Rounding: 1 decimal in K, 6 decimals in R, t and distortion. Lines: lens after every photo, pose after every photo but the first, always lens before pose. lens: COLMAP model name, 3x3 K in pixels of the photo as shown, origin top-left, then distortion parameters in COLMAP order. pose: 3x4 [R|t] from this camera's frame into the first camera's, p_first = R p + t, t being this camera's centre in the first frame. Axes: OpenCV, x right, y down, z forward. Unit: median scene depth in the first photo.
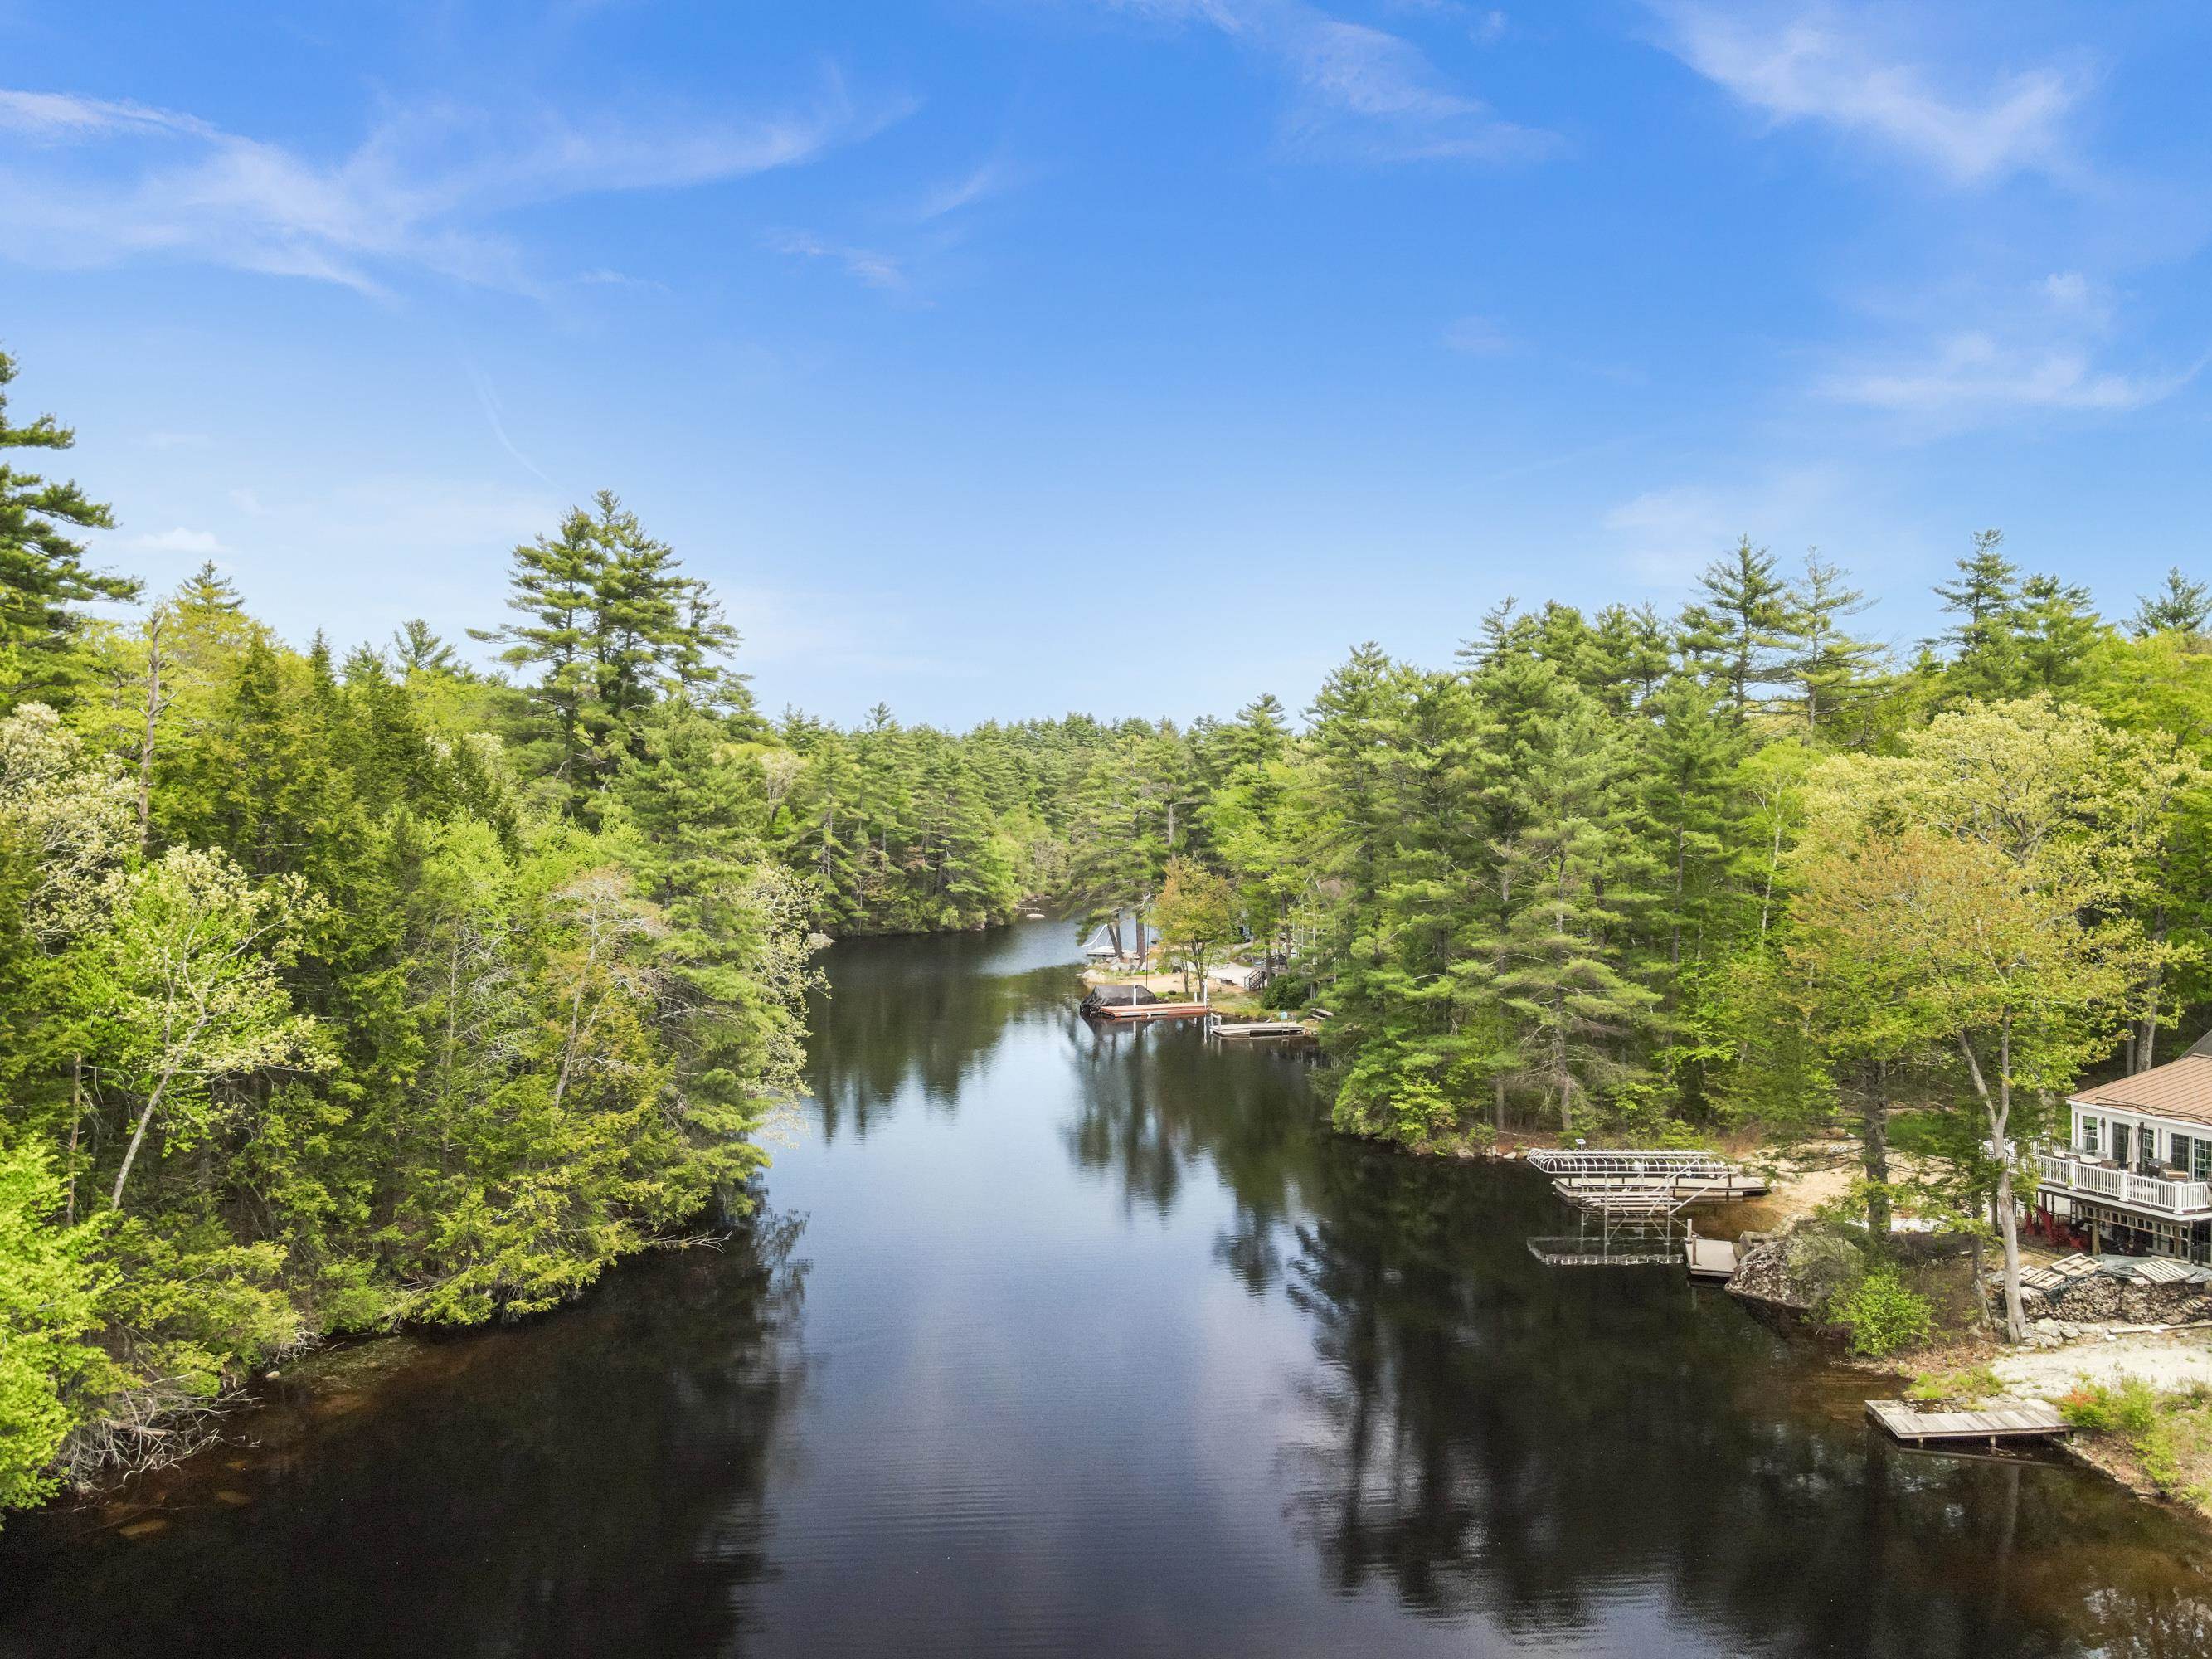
lens RADIAL K [[1544.9, 0, 1105.5], [0, 1544.9, 836.3], [0, 0, 1]] dist [-0.004147, -0.028278]
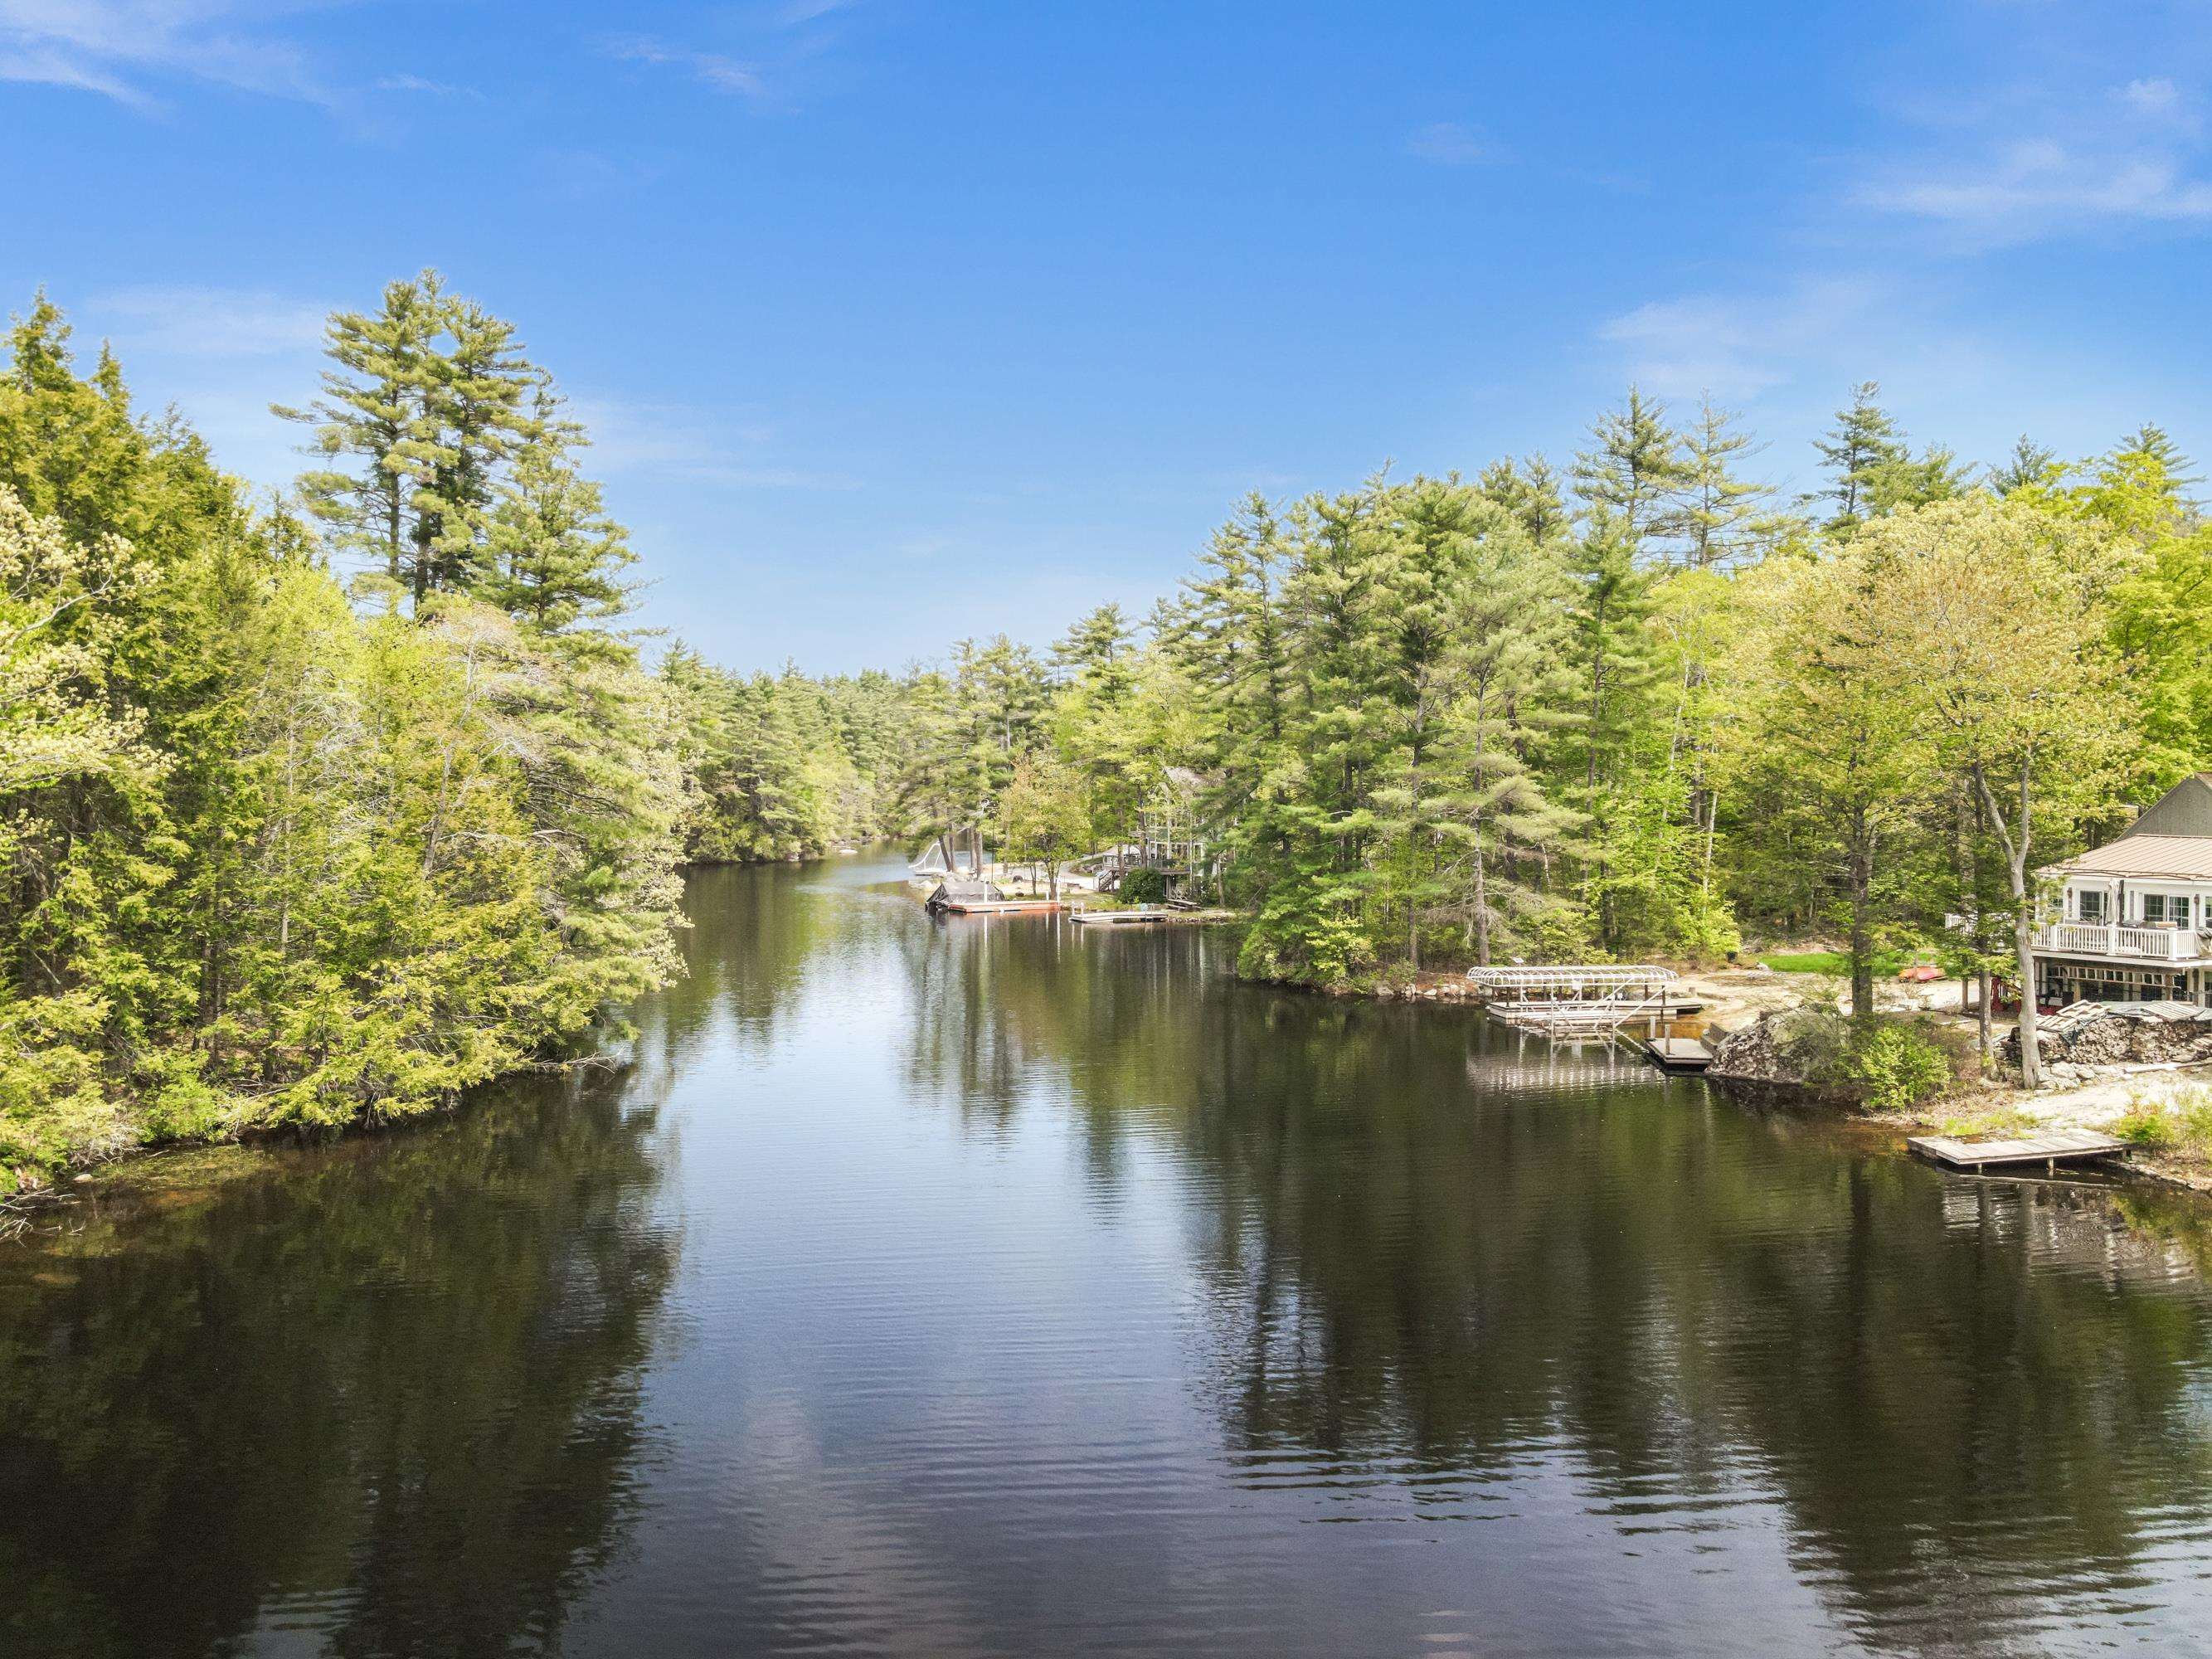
lens RADIAL K [[1544.9, 0, 1110.8], [0, 1544.9, 829.9], [0, 0, 1]] dist [-0.004147, -0.028278]
pose [[0.989951, -0.003525, 0.141365, -0.071885], [0.001659, 0.999910, 0.013314, 0.094039], [-0.141400, -0.012946, 0.989868, 0.076840]]
